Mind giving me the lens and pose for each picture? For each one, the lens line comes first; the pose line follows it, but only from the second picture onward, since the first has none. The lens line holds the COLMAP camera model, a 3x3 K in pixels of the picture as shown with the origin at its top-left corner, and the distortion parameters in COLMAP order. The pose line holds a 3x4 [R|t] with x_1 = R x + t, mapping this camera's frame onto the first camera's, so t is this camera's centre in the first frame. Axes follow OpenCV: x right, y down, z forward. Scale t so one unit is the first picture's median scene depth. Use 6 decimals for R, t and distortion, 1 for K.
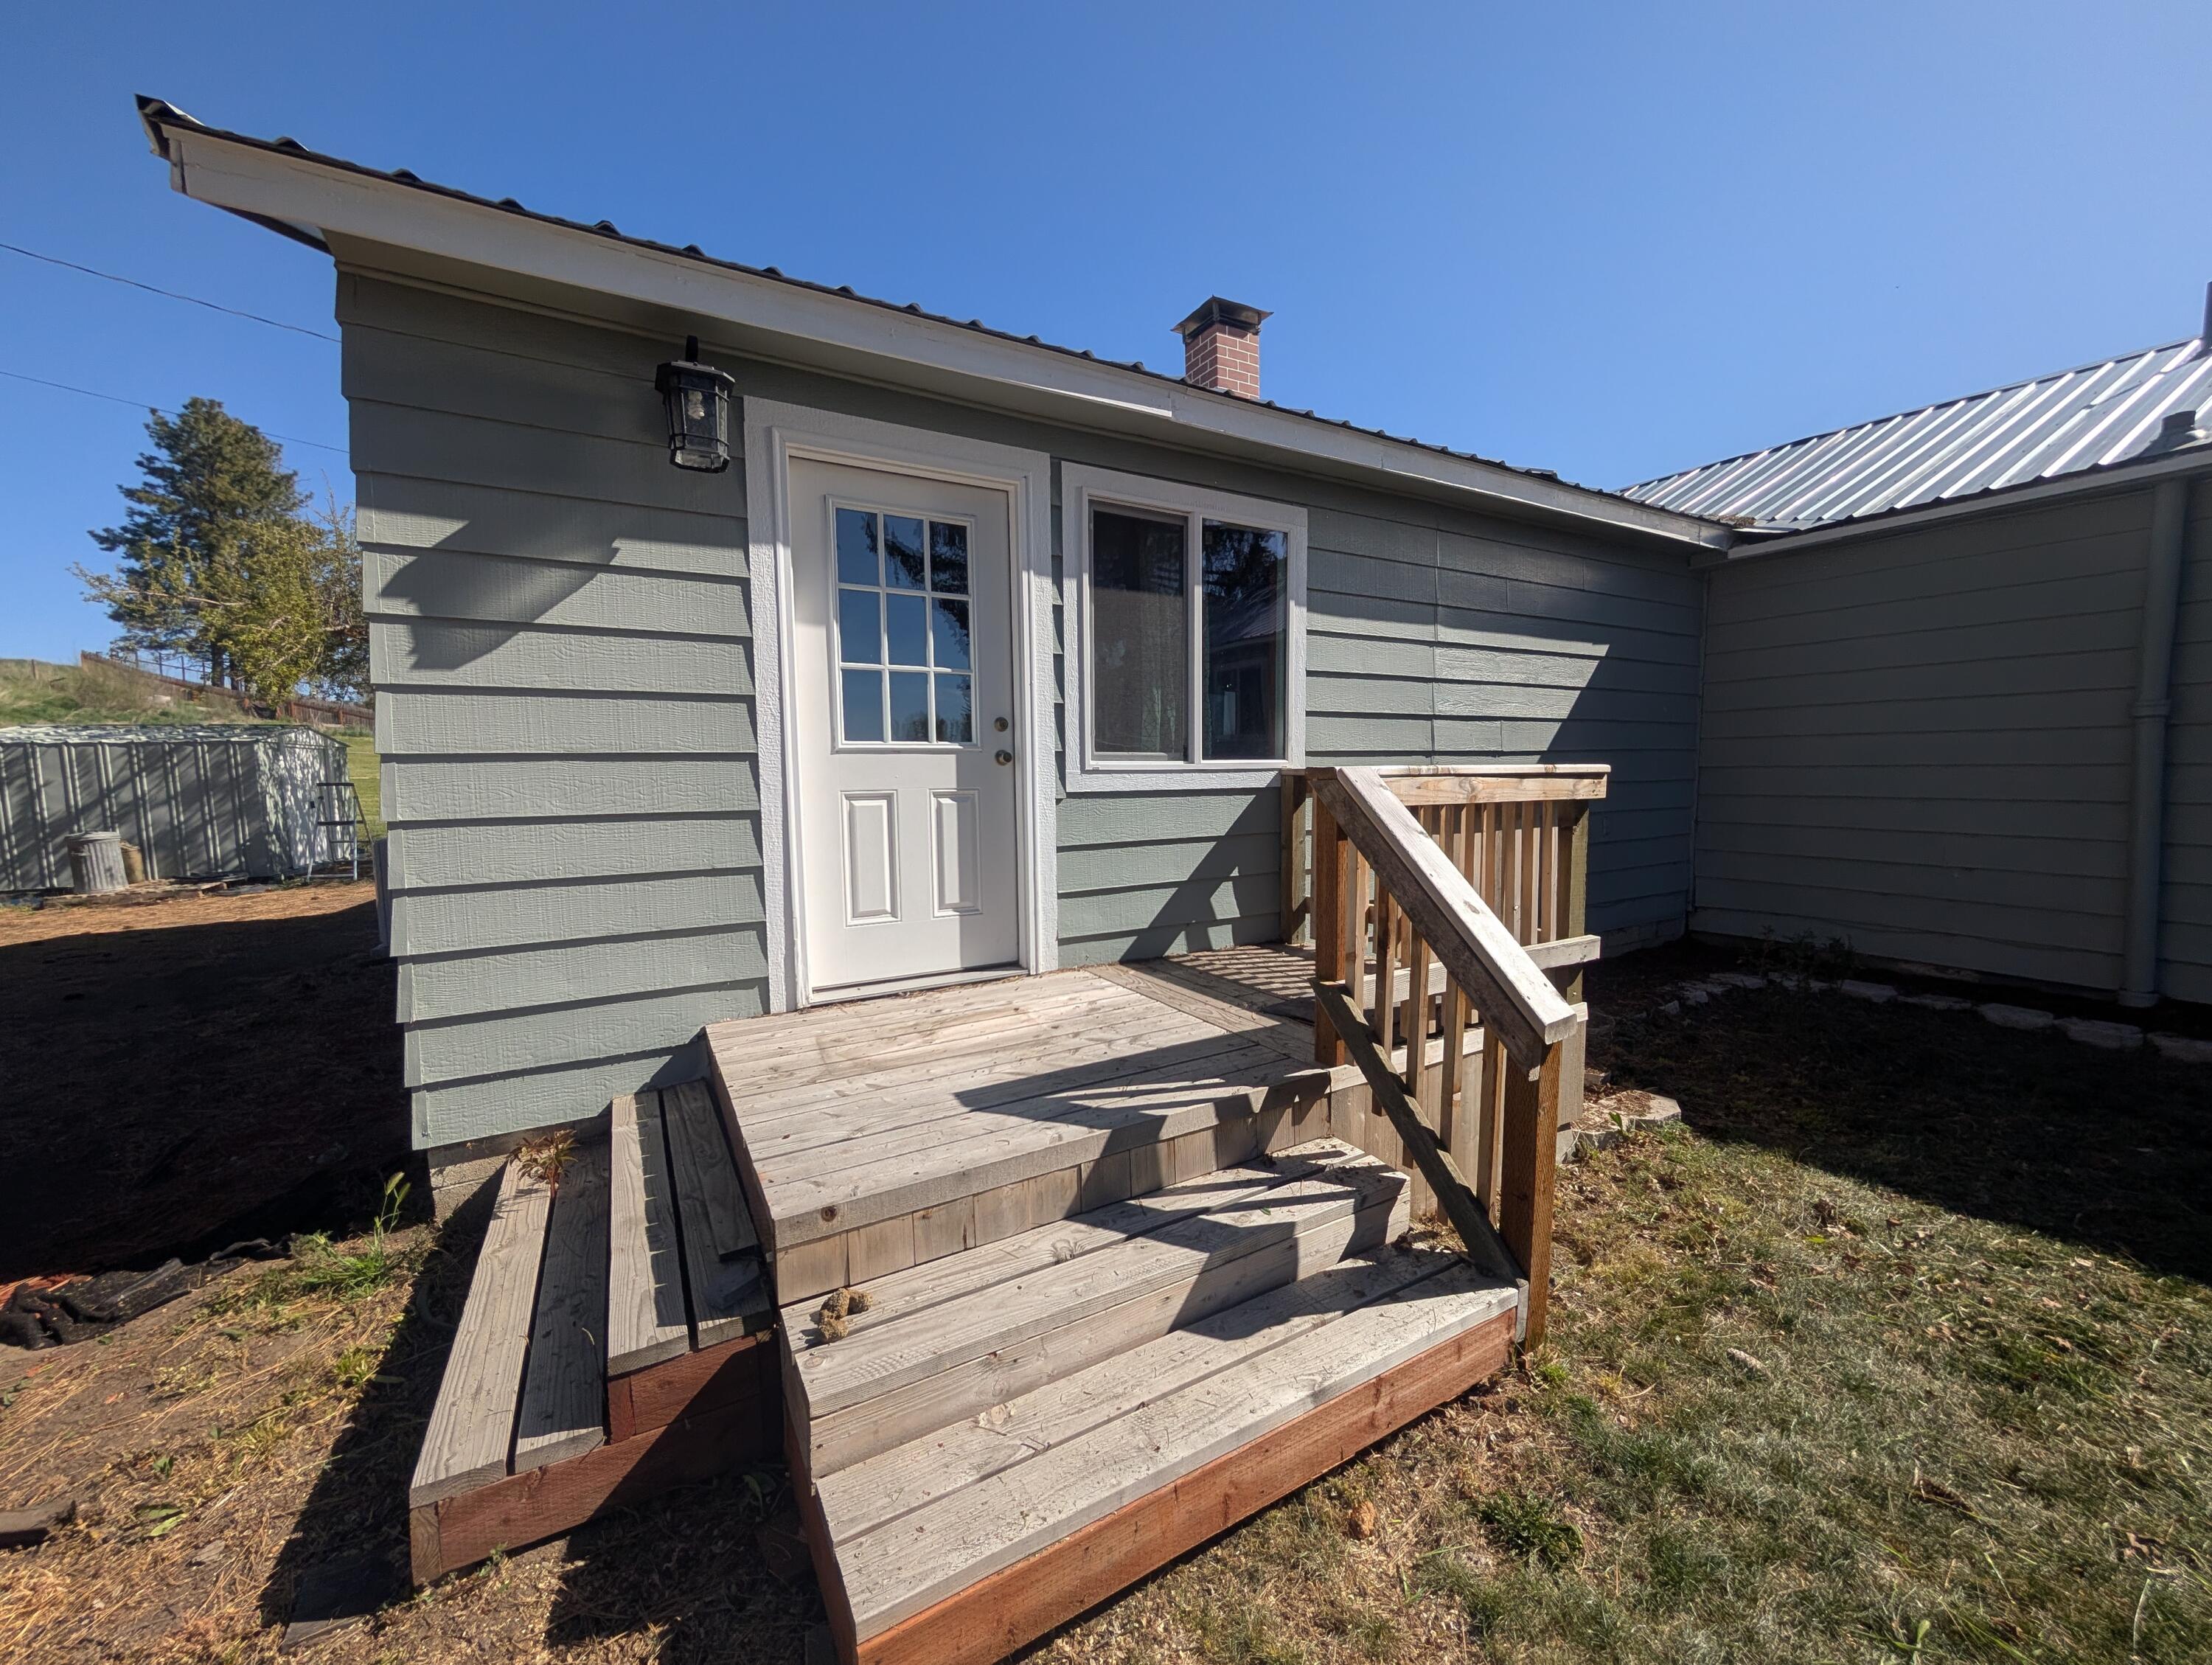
lens RADIAL K [[858.7, 0, 1102.8], [0, 858.7, 835.3], [0, 0, 1]] dist [-0.000194, 0.000290]
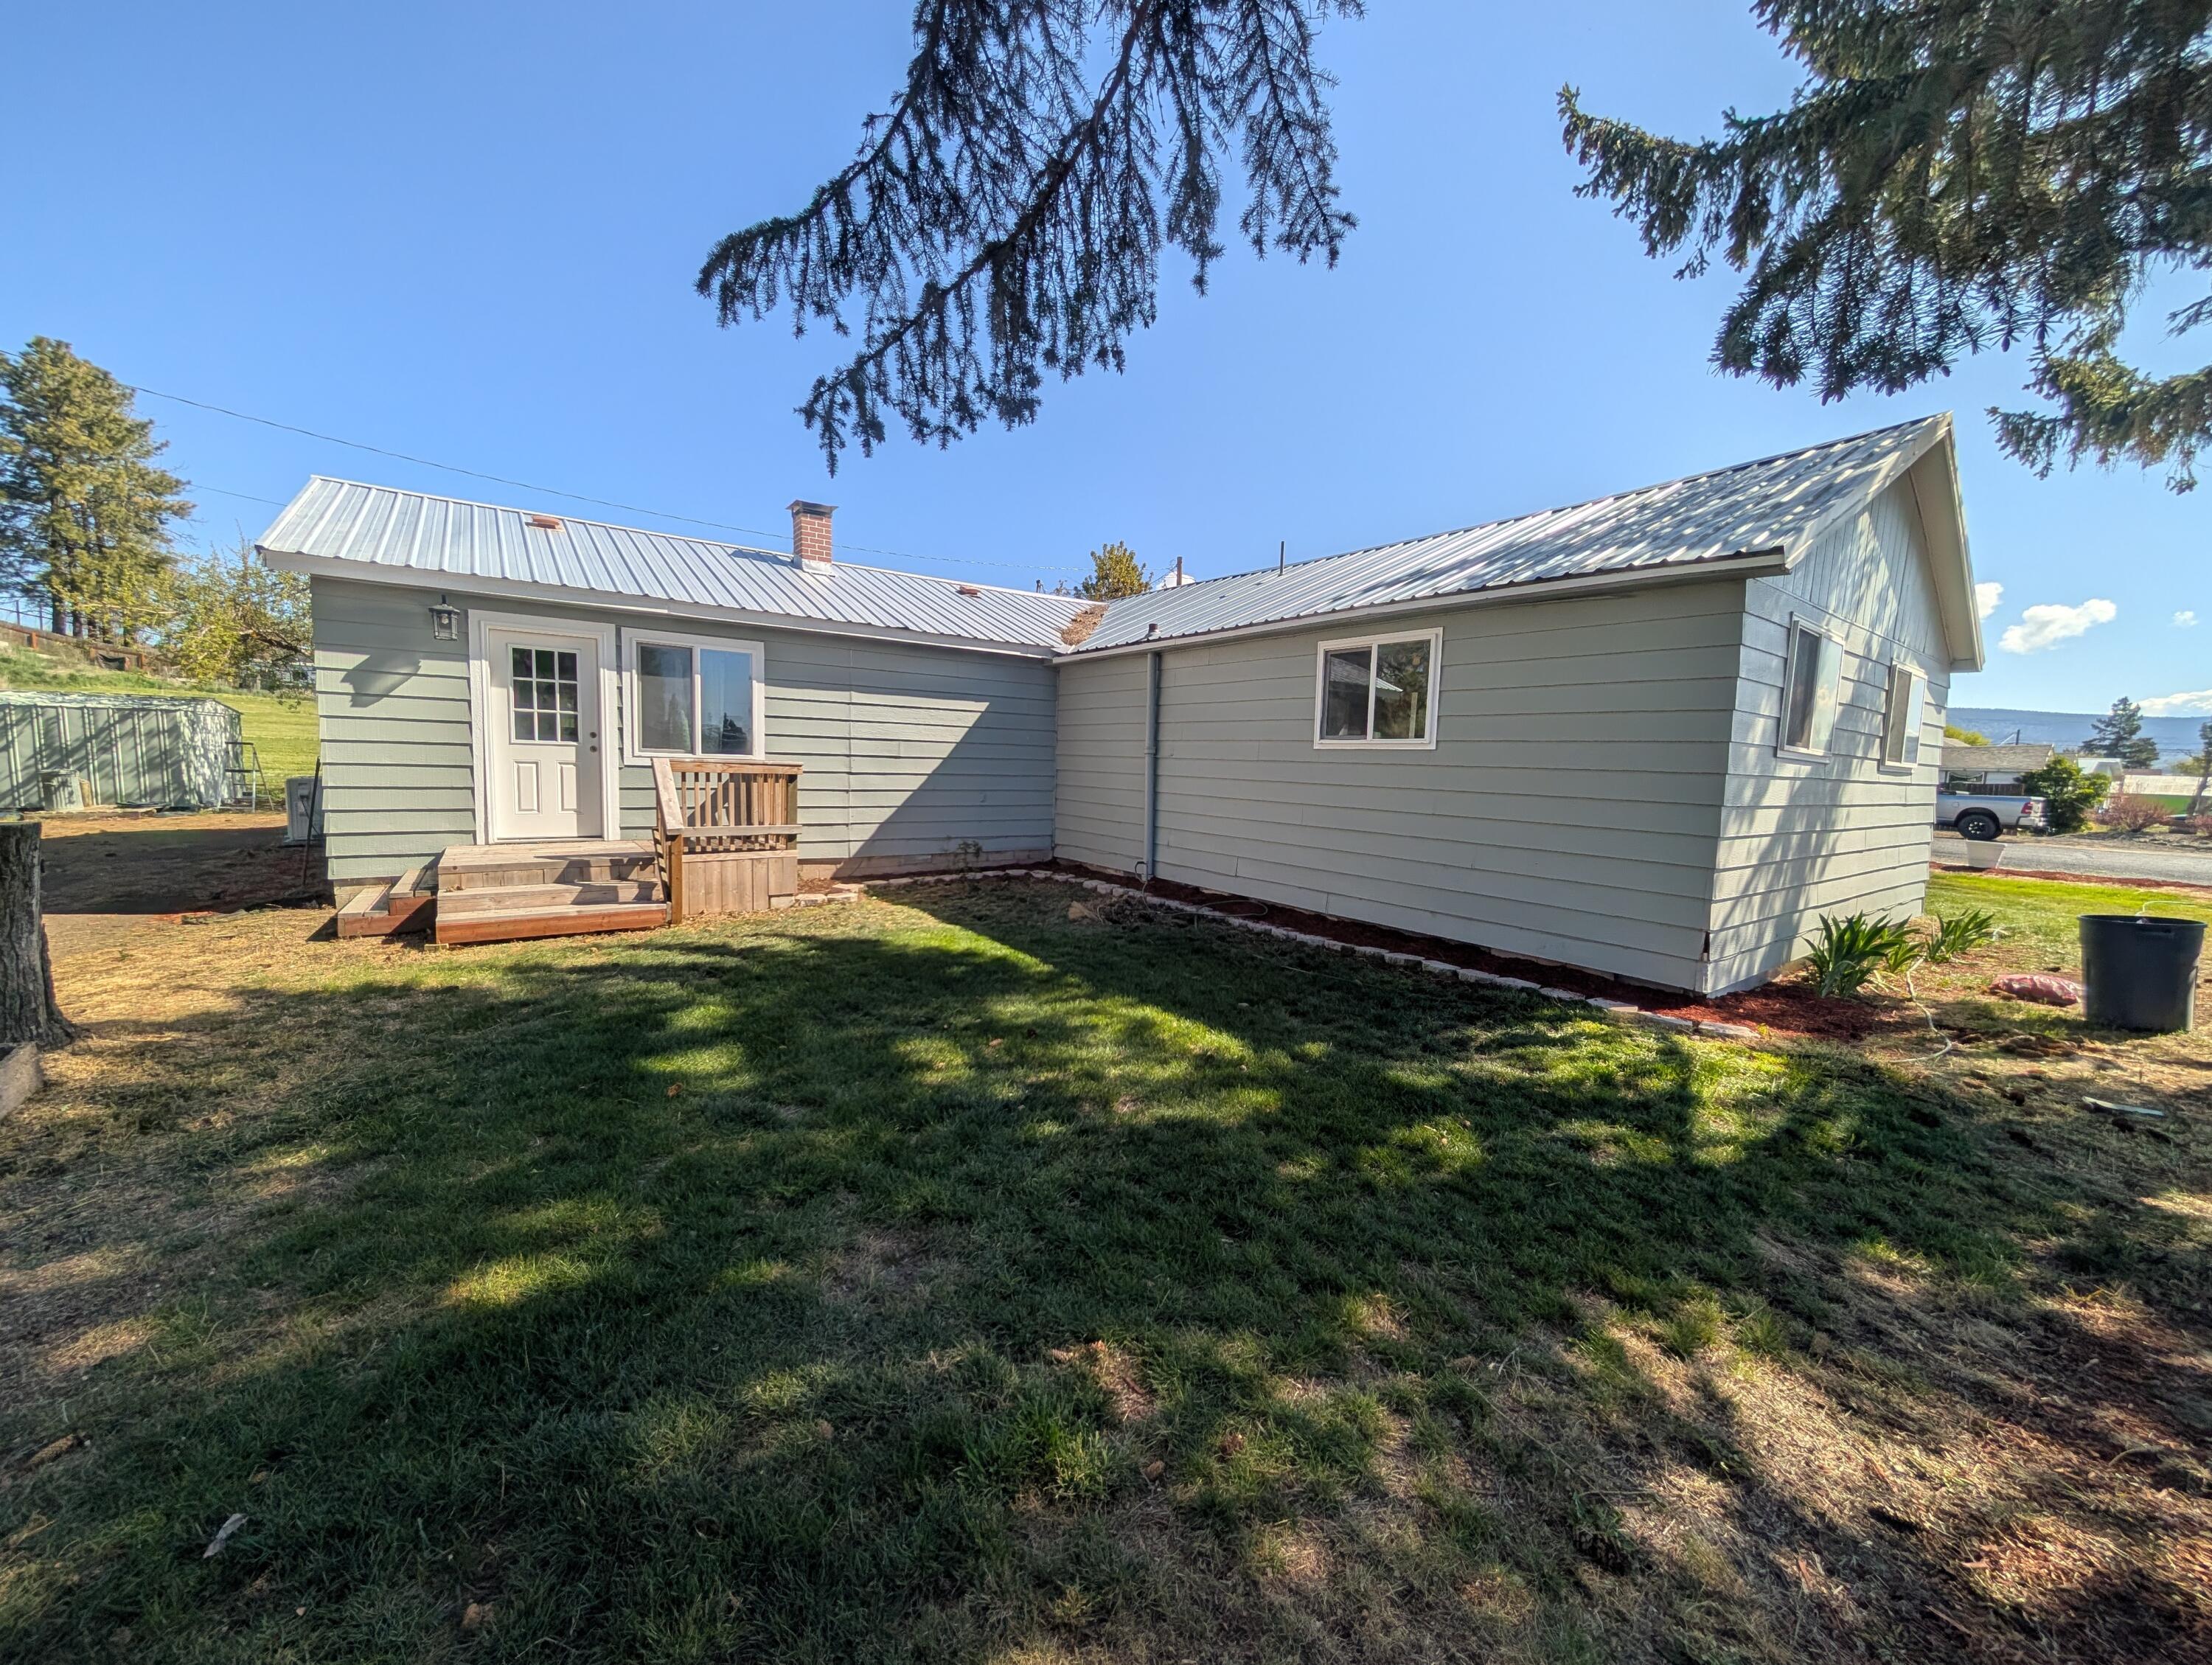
lens RADIAL K [[858.7, 0, 1113.3], [0, 858.7, 837.2], [0, 0, 1]] dist [-0.000194, 0.000290]
pose [[0.993847, 0.036219, 0.104671, 0.474906], [-0.037385, 0.999259, 0.009200, 0.034828], [-0.104260, -0.013056, 0.994464, -0.674330]]
